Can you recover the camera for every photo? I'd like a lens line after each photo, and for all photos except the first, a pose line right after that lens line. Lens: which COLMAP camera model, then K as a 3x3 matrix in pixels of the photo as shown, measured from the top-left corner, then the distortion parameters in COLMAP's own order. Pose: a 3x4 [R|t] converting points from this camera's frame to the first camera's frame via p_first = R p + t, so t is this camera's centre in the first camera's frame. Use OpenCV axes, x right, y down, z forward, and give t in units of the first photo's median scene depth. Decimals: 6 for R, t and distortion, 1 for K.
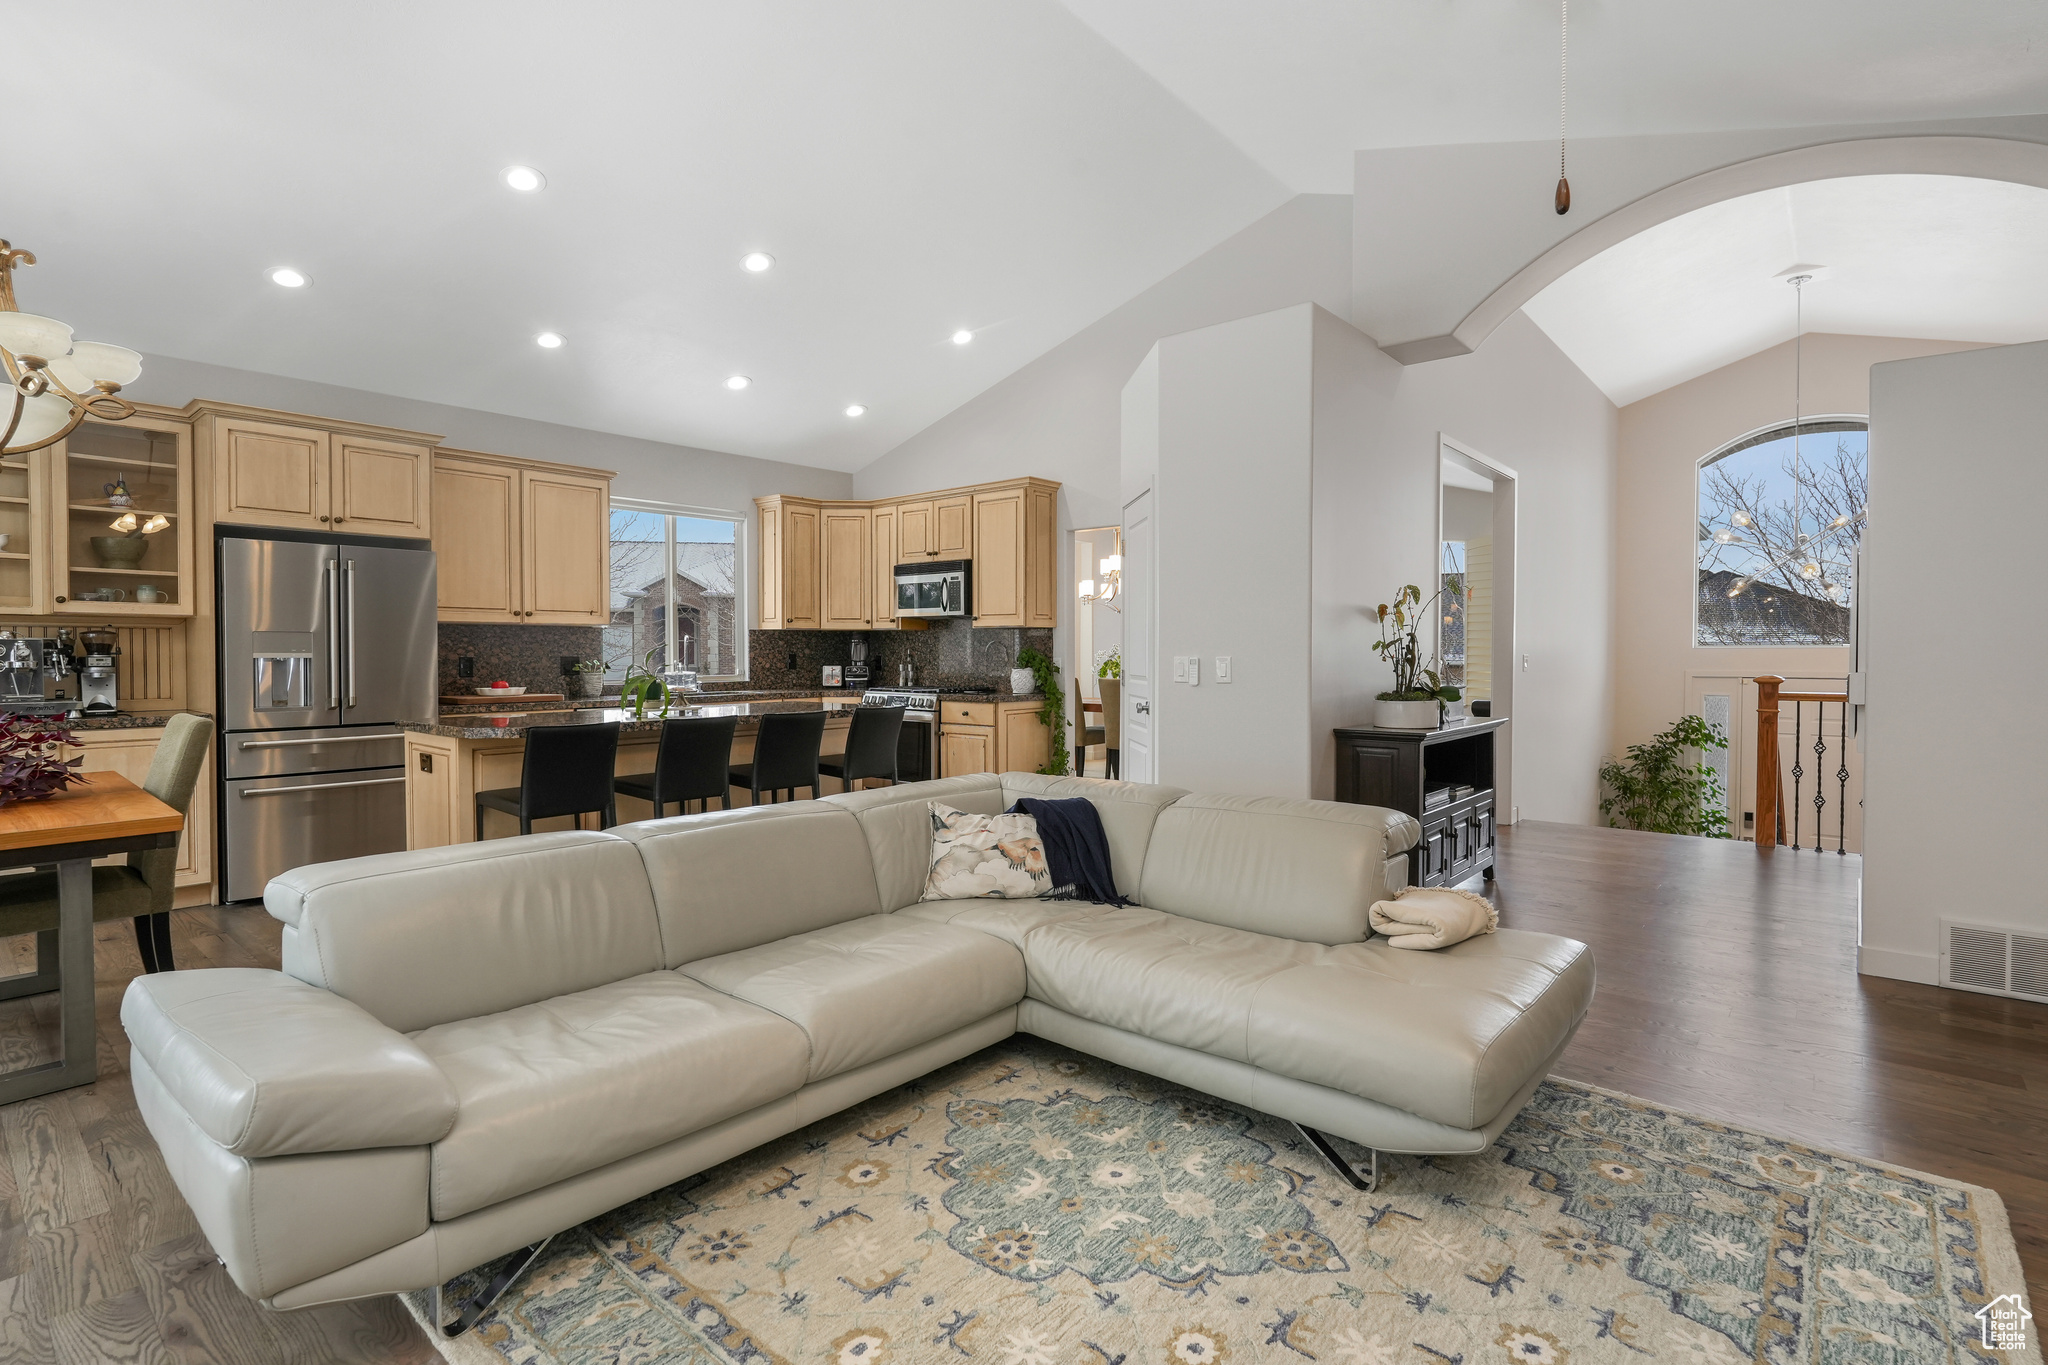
lens RADIAL K [[962.5, 0, 1026.9], [0, 962.5, 669.0], [0, 0, 1]] dist [-0.001920, -0.000201]
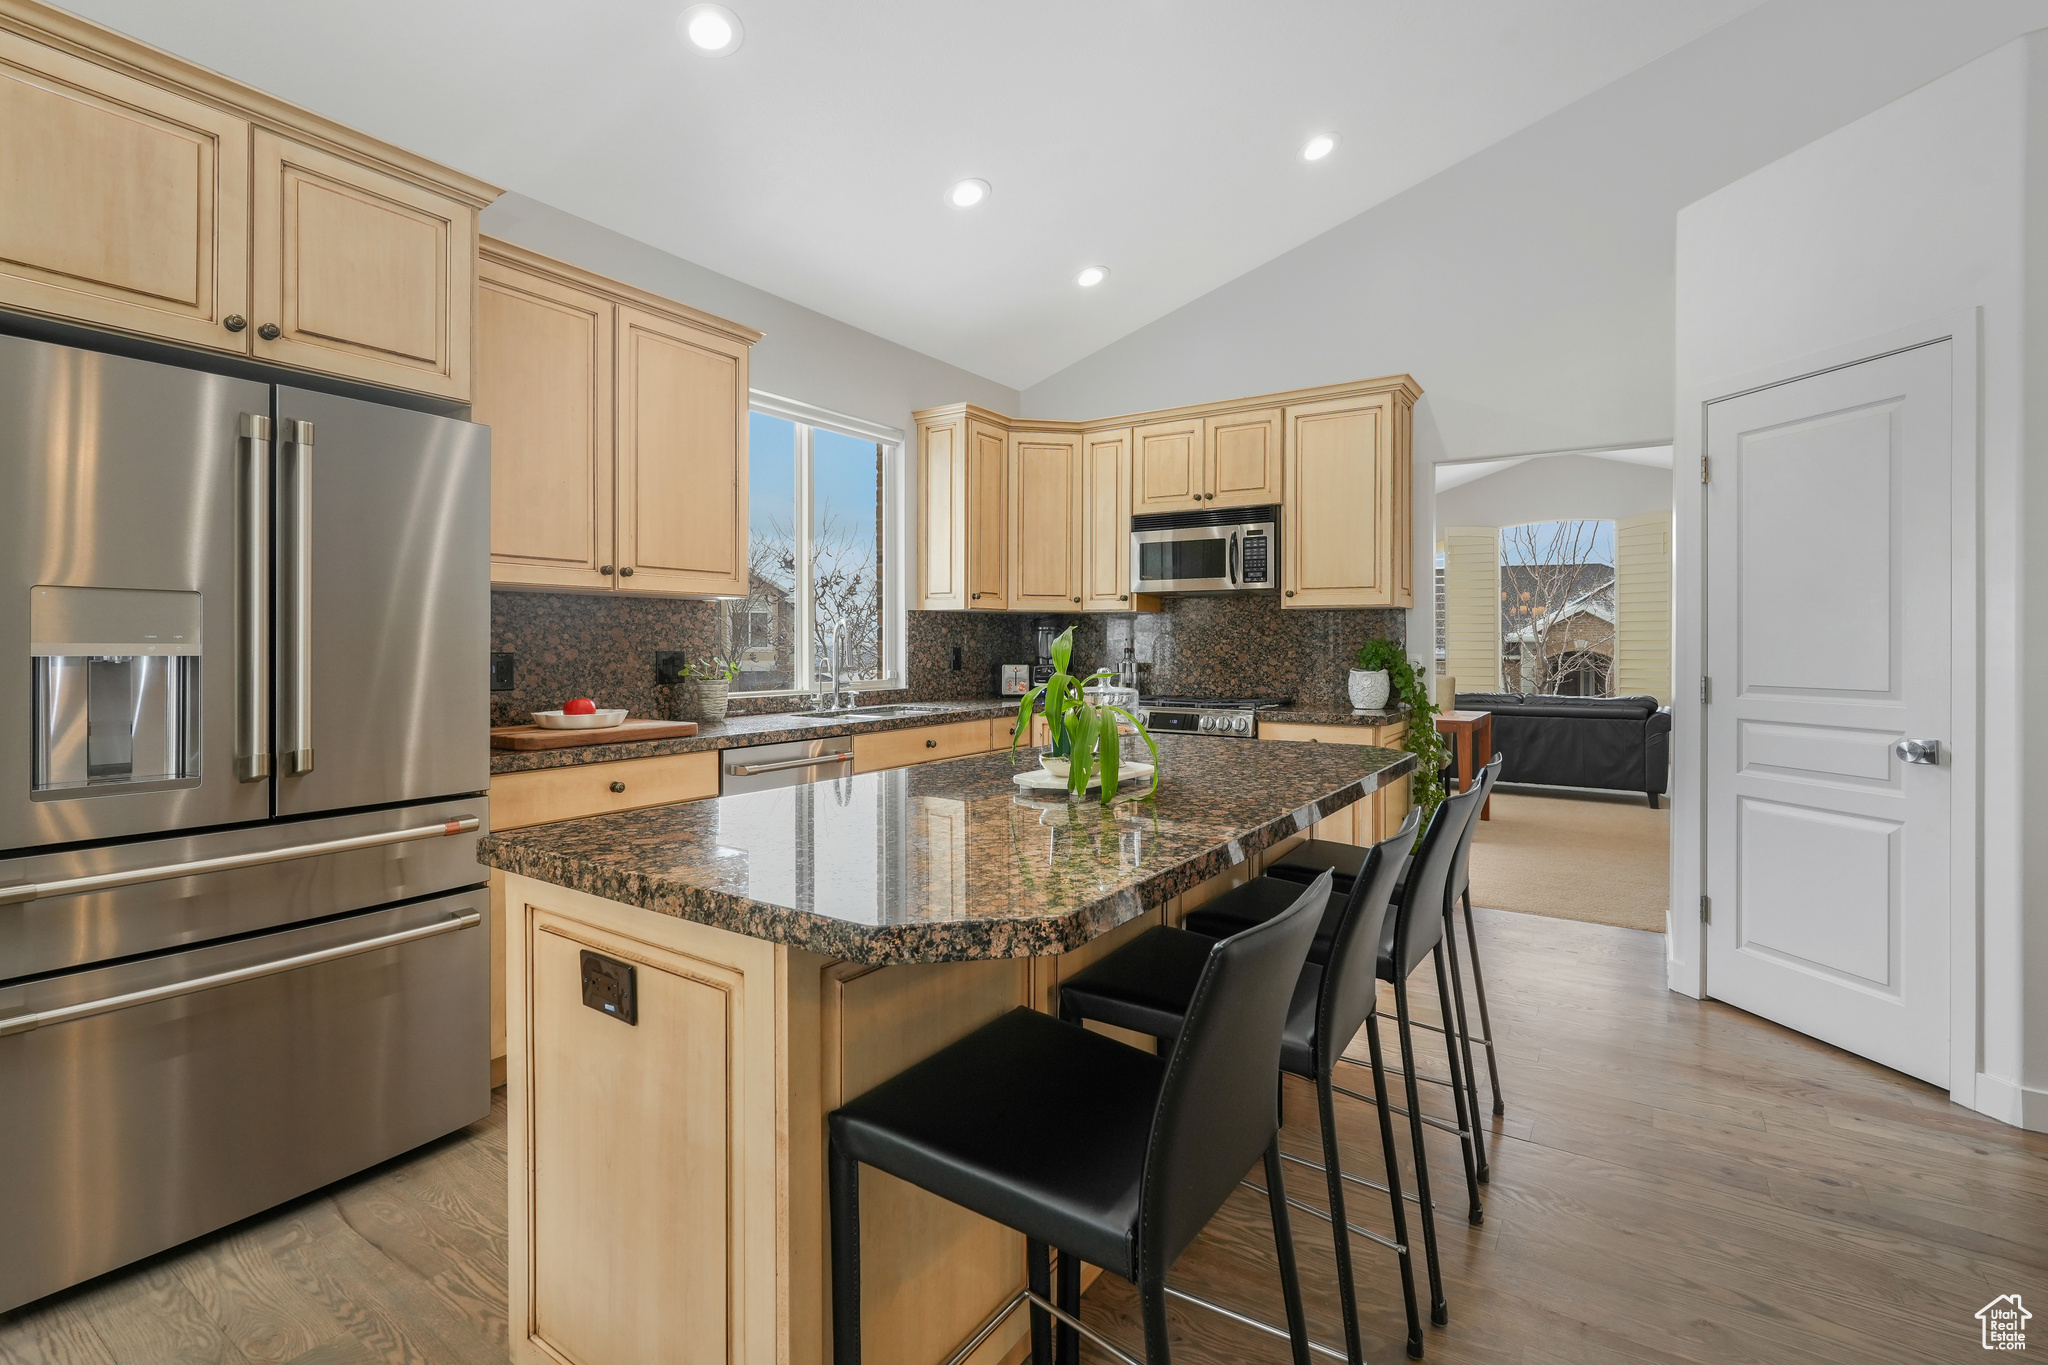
lens RADIAL K [[928.5, 0, 1025.8], [0, 928.5, 645.8], [0, 0, 1]] dist [-0.001012, 0.000085]
pose [[0.993193, 0.002881, 0.116443, -0.290362], [-0.000858, 0.999848, -0.017414, -0.005882], [-0.116475, 0.017195, 0.993045, 0.374469]]
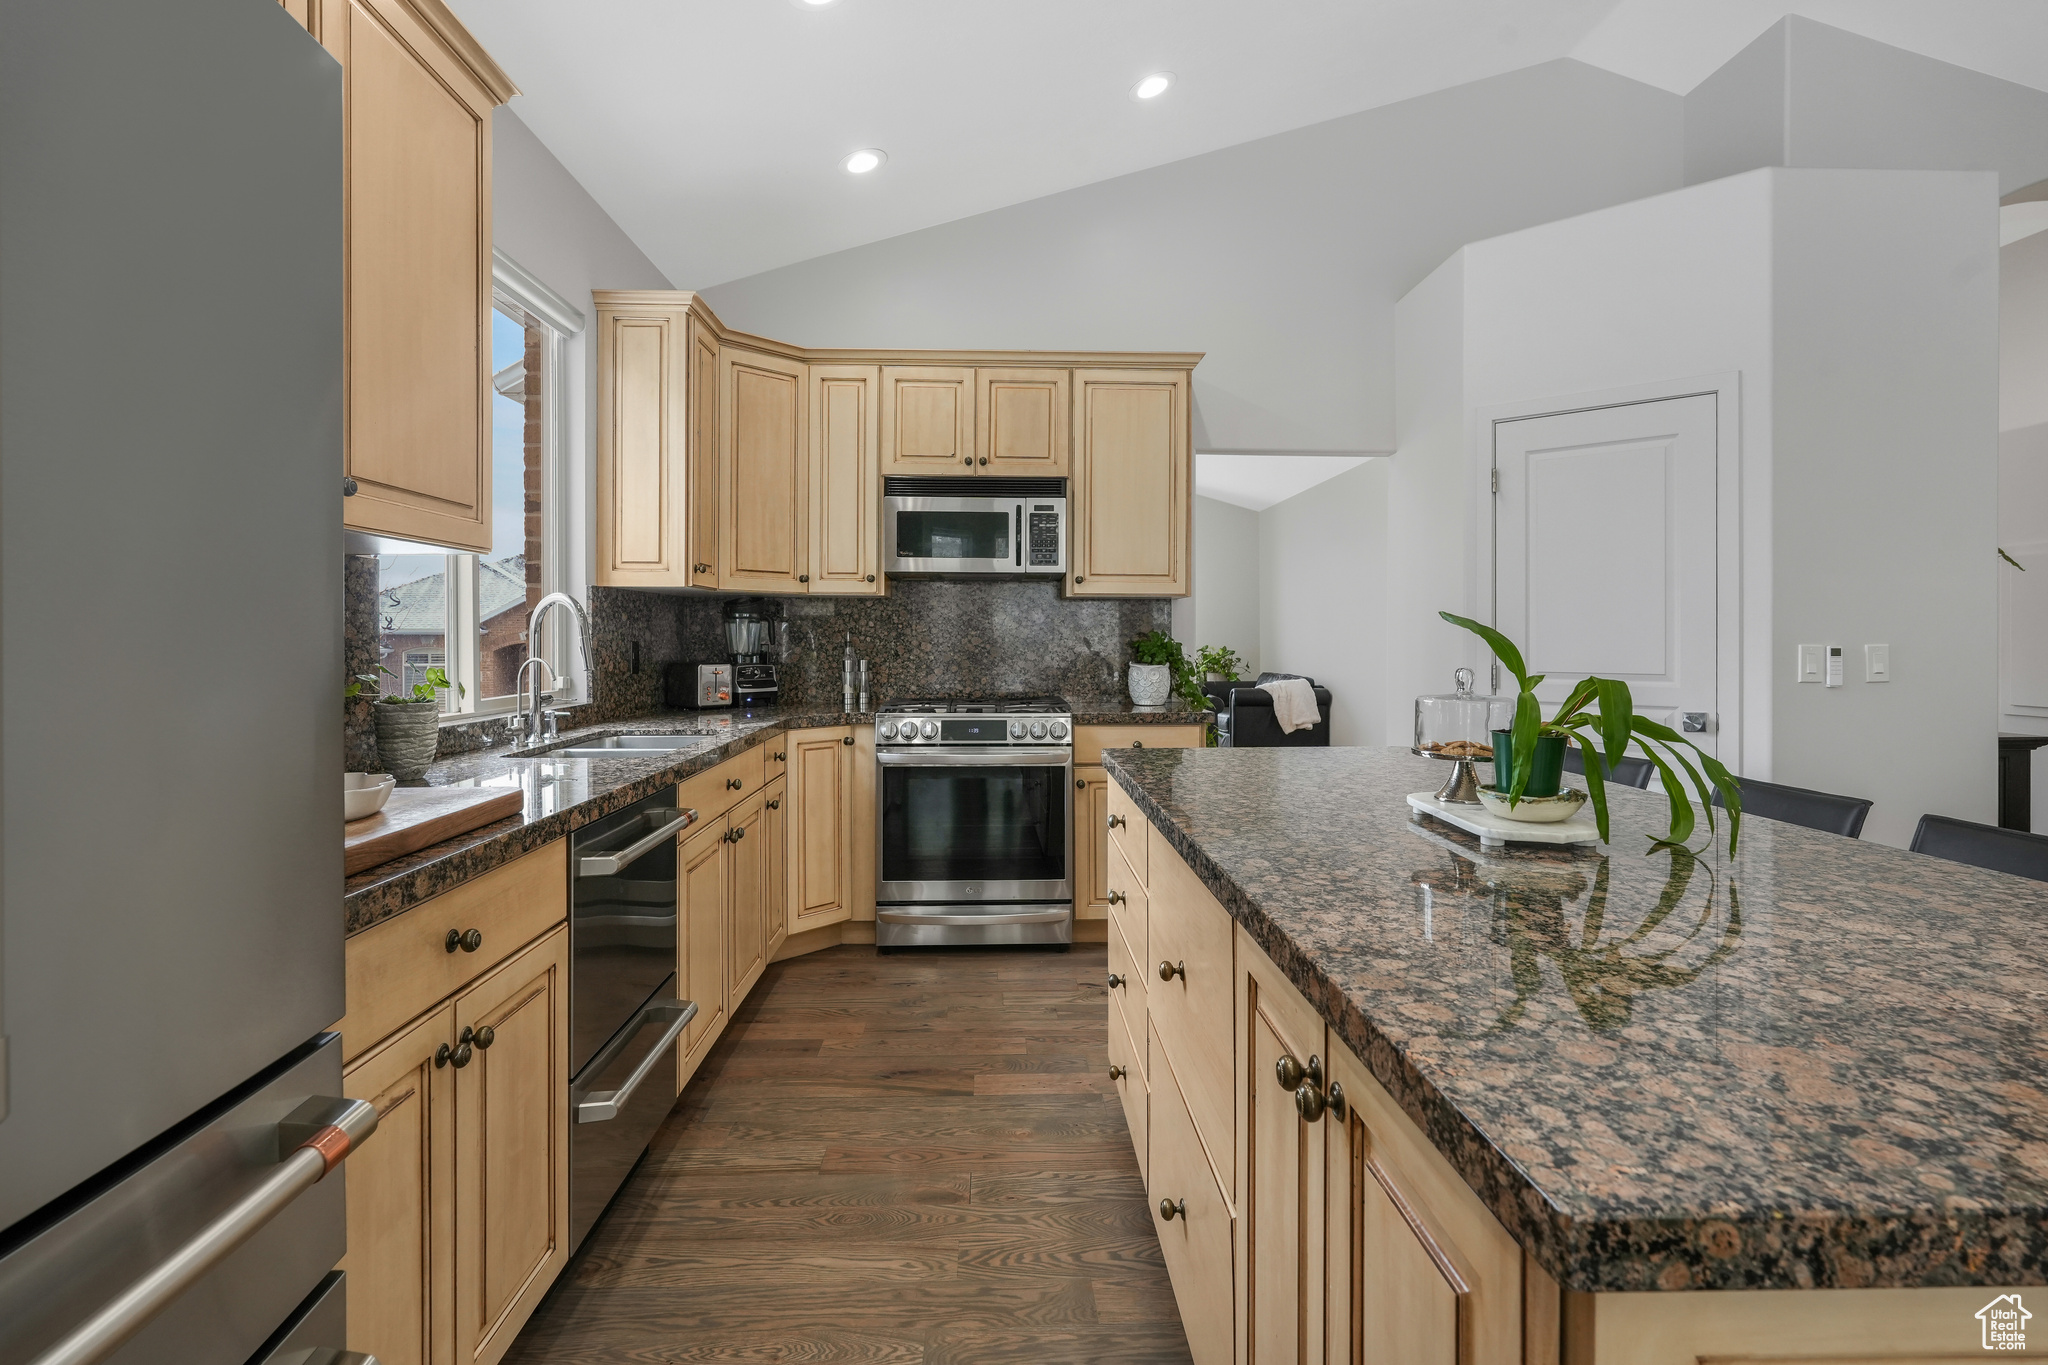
lens RADIAL K [[981.4, 0, 1021.0], [0, 981.4, 637.5], [0, 0, 1]] dist [-0.001947, 0.000076]
pose [[0.741472, 0.001871, 0.670982, -0.455306], [0.010291, 0.999847, -0.014161, -0.009091], [-0.670905, 0.017405, 0.741339, 0.554228]]
